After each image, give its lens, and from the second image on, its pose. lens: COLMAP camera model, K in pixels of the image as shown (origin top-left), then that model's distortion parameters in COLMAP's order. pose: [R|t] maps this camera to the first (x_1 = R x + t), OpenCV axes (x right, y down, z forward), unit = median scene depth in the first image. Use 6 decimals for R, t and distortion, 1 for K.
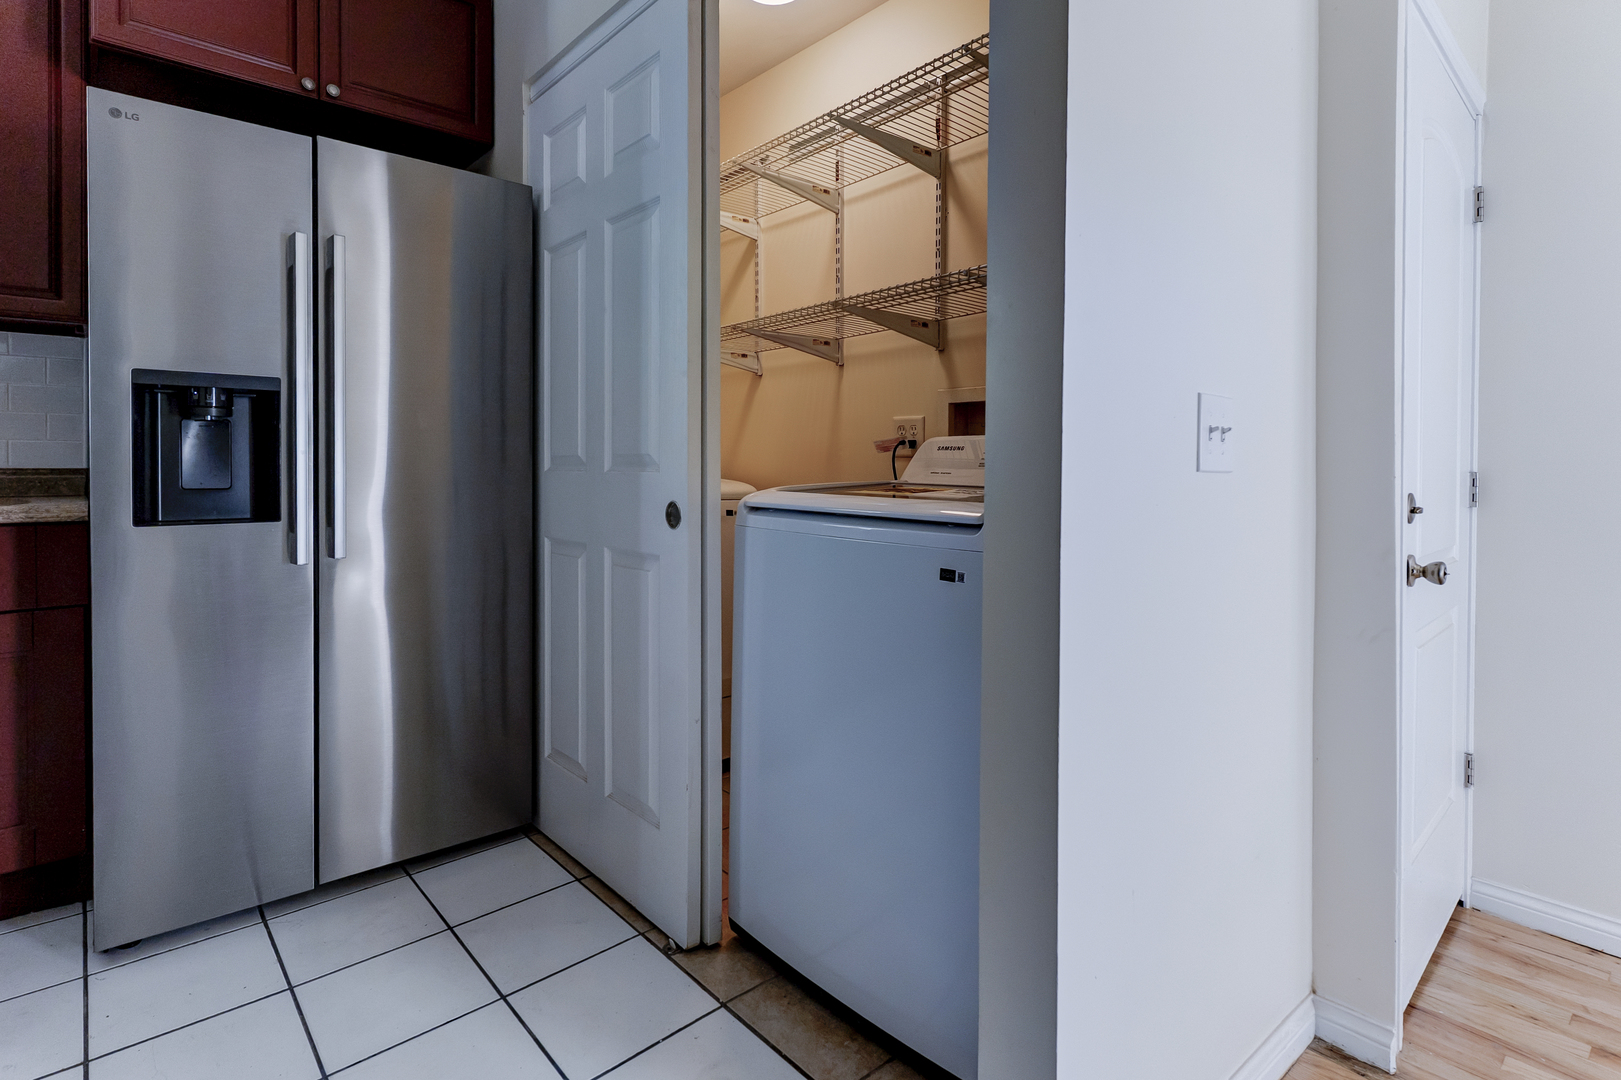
lens RADIAL K [[803.0, 0, 800.1], [0, 803.0, 479.0], [0, 0, 1]] dist [0.002828, -0.002145]
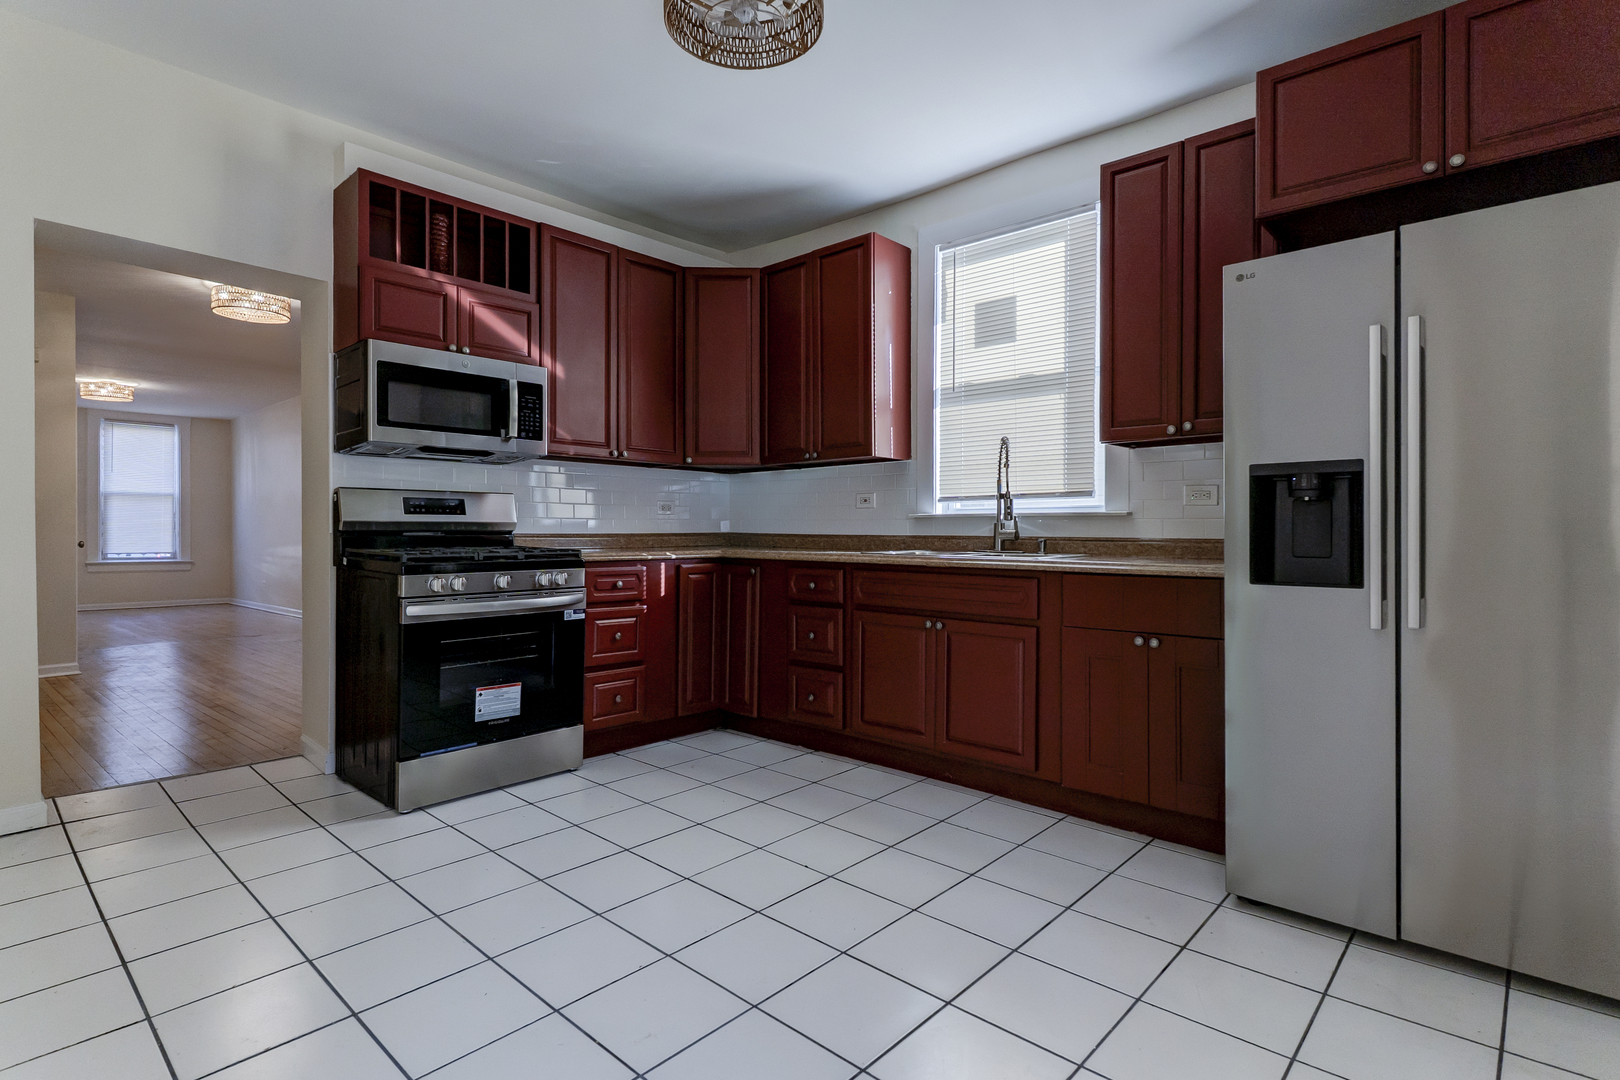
lens RADIAL K [[802.5, 0, 809.1], [0, 802.5, 536.7], [0, 0, 1]] dist [0.002828, -0.002145]
pose [[0.106363, -0.000779, -0.994327, 0.399082], [-0.015921, 0.999870, -0.002486, -0.003190], [0.994200, 0.016095, 0.106336, 0.130189]]
